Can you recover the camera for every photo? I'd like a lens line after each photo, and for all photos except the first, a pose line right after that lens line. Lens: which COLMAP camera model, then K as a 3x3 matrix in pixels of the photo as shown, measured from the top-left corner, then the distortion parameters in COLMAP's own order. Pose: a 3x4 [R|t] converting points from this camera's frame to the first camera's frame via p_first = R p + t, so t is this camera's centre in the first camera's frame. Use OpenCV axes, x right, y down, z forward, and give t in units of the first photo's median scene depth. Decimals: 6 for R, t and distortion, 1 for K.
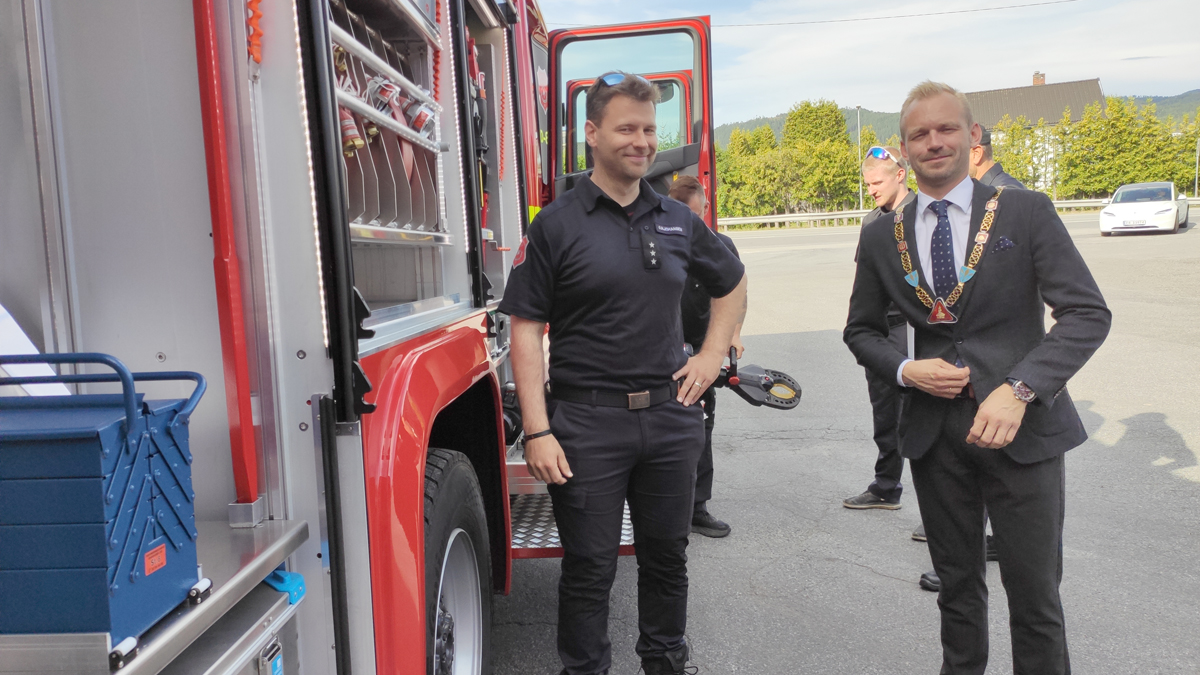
lens RADIAL K [[905.2, 0, 600.0], [0, 905.2, 337.5], [0, 0, 1]] dist [0.059453, -0.004946]
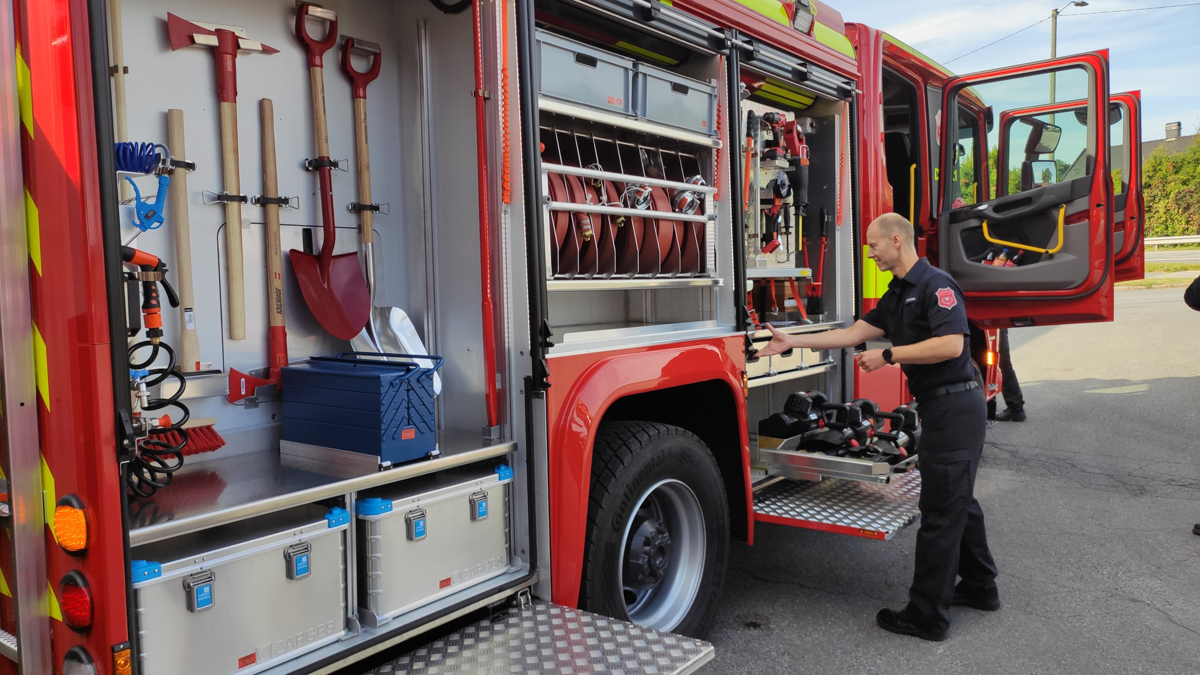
lens RADIAL K [[905.2, 0, 600.0], [0, 905.2, 337.5], [0, 0, 1]] dist [0.059453, -0.004946]
pose [[0.826260, 0.055705, -0.560528, 0.315986], [-0.062369, 0.998027, 0.007247, -0.014035], [0.559825, 0.028972, 0.828104, -0.171374]]
